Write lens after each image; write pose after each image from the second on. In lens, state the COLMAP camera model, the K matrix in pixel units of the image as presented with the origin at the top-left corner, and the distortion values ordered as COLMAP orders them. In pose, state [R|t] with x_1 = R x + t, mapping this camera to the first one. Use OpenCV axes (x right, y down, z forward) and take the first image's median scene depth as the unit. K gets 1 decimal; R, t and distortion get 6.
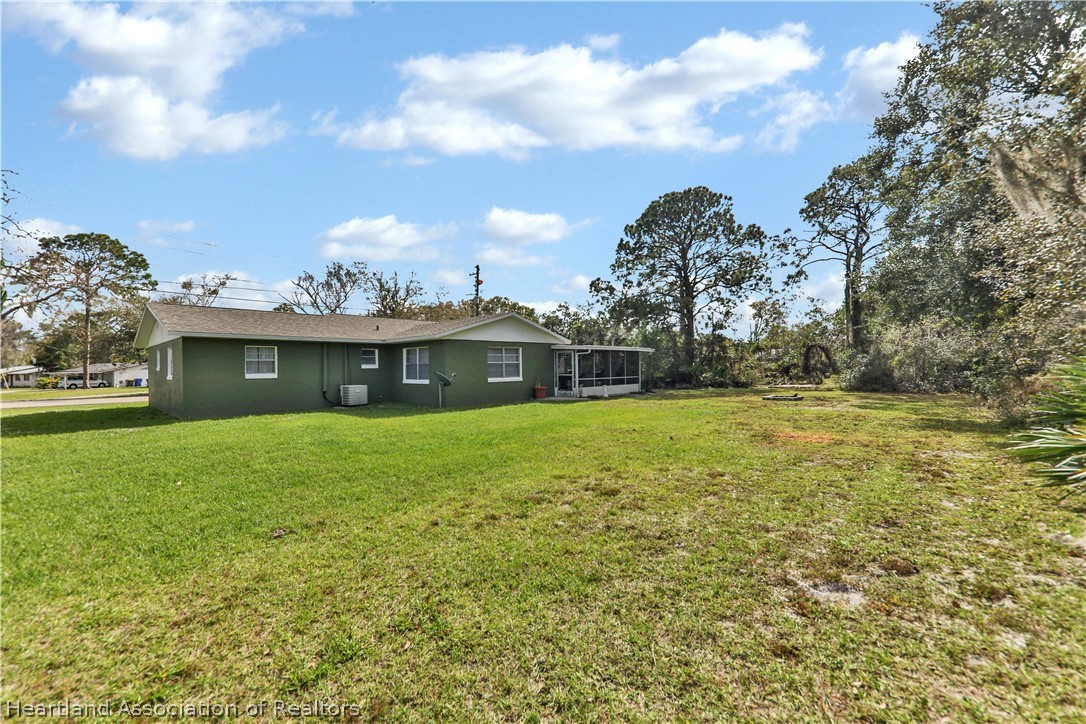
lens RADIAL K [[432.0, 0, 543.0], [0, 432.0, 362.0], [0, 0, 1]] dist [0.000574, 0.000070]
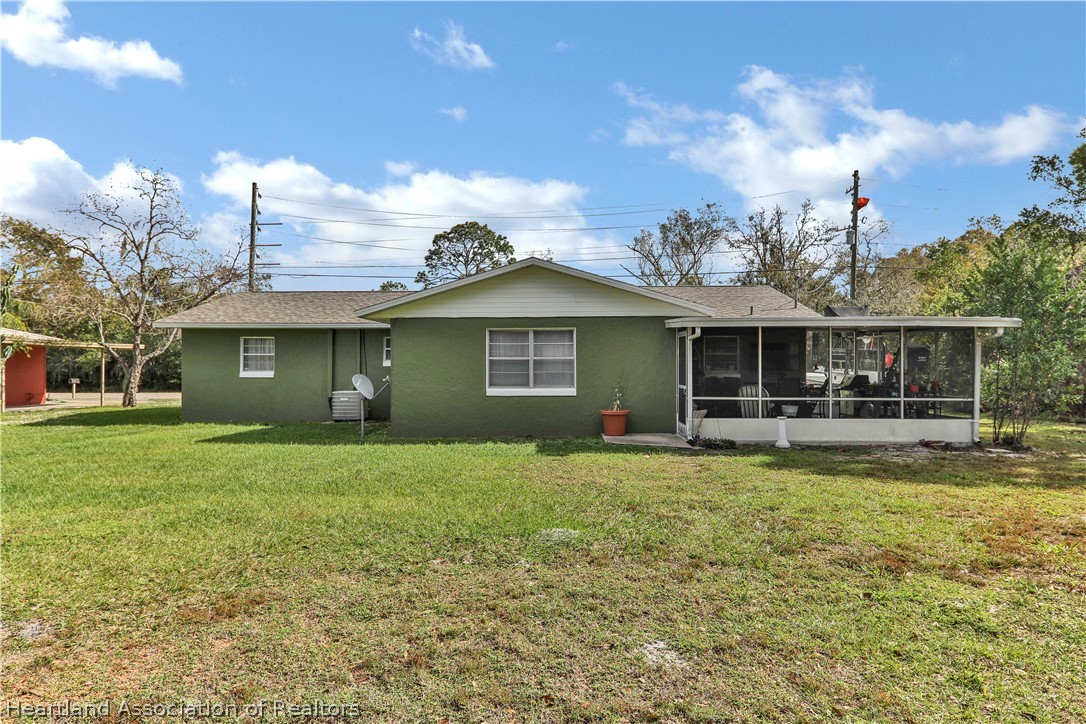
lens RADIAL K [[648.6, 0, 543.0], [0, 648.6, 362.0], [0, 0, 1]] dist [0.027366, 0.000309]
pose [[0.668426, 0.007734, -0.743738, 0.473776], [-0.000247, 0.999948, 0.010177, -0.002035], [0.743779, -0.006619, 0.668393, 0.478164]]
